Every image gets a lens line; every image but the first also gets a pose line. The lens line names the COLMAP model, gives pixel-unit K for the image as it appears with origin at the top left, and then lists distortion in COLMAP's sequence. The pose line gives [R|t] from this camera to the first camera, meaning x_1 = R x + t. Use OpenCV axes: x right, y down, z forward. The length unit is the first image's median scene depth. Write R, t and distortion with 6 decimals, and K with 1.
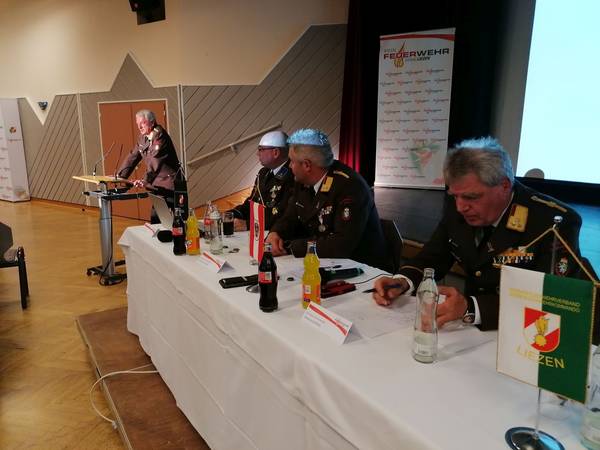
lens RADIAL K [[454.0, 0, 297.4], [0, 454.0, 222.9], [0, 0, 1]] dist [0.025676, -0.016448]
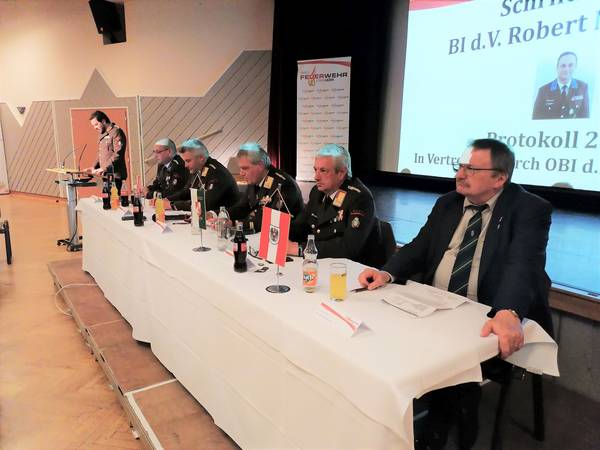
lens RADIAL K [[454.0, 0, 301.0], [0, 454.0, 223.1], [0, 0, 1]] dist [0.025676, -0.016448]
pose [[0.999011, 0.001523, 0.044447, 0.134519], [-0.001400, 0.999995, -0.002818, 0.042118], [-0.044452, 0.002753, 0.999008, -0.255062]]
